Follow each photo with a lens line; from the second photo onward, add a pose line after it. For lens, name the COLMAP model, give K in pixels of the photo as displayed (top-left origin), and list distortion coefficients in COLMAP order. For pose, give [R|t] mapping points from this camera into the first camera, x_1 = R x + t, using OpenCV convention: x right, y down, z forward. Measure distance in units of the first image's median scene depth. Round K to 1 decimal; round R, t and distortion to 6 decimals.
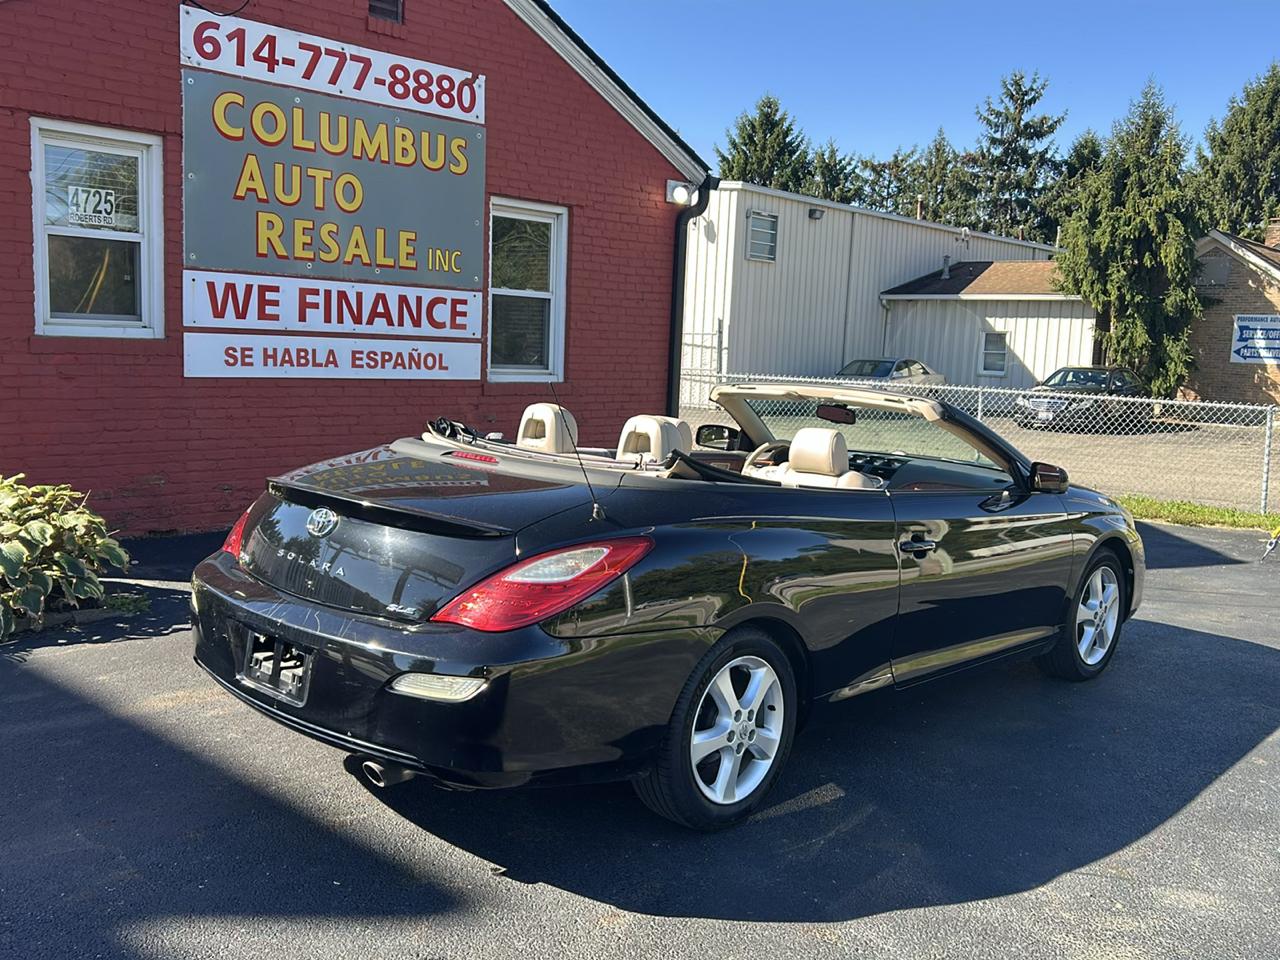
lens RADIAL K [[1208.3, 0, 619.4], [0, 1208.3, 504.7], [0, 0, 1]] dist [0.055643, -0.099451]
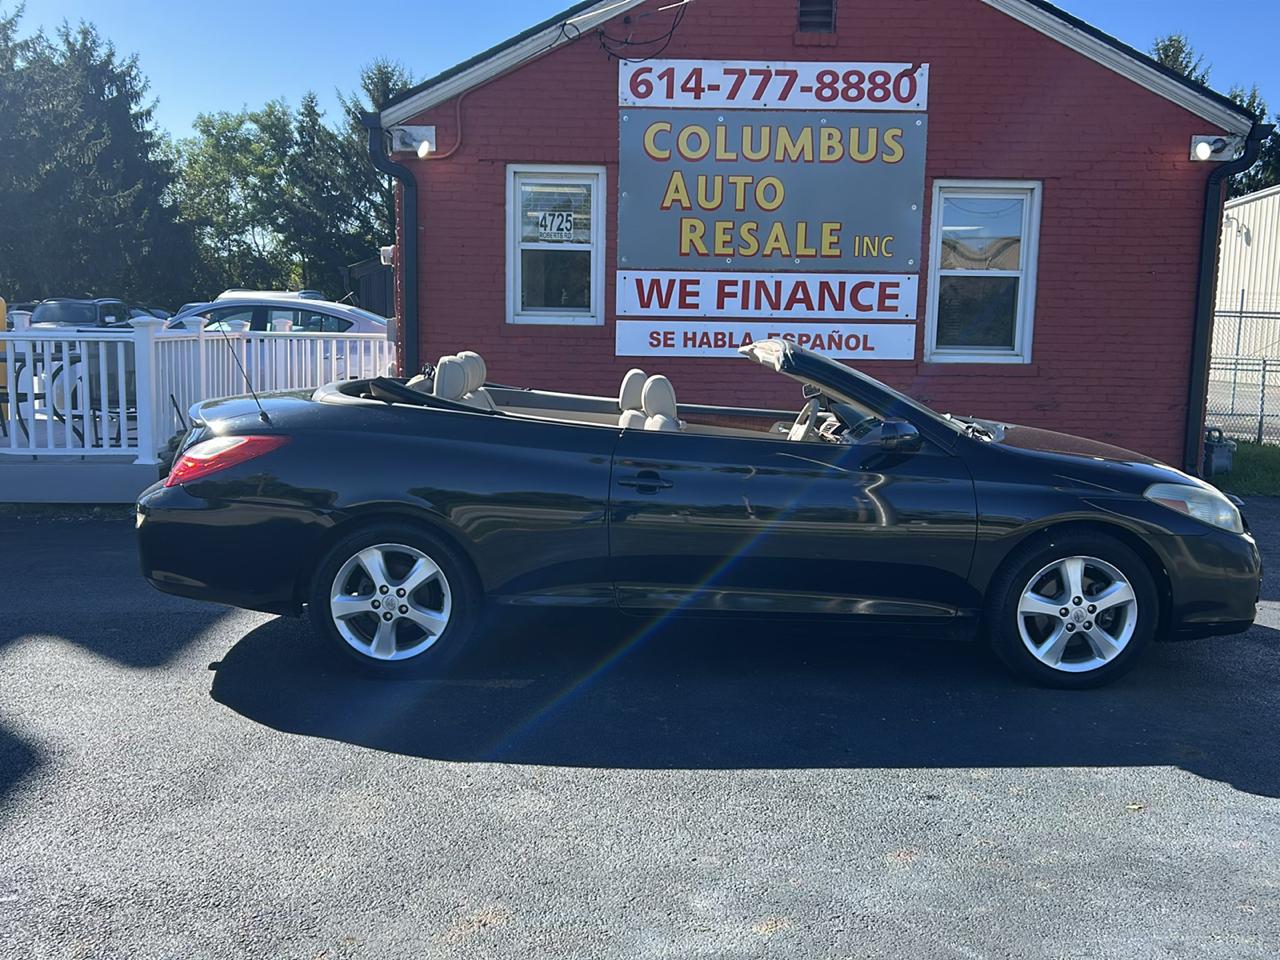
lens RADIAL K [[1211.0, 0, 632.1], [0, 1211.0, 509.9], [0, 0, 1]] dist [0.056741, -0.076242]
pose [[0.713884, 0.082620, -0.695373, 0.478072], [-0.081285, 0.996080, 0.034900, 0.007854], [0.695531, 0.031609, 0.717801, 0.101344]]
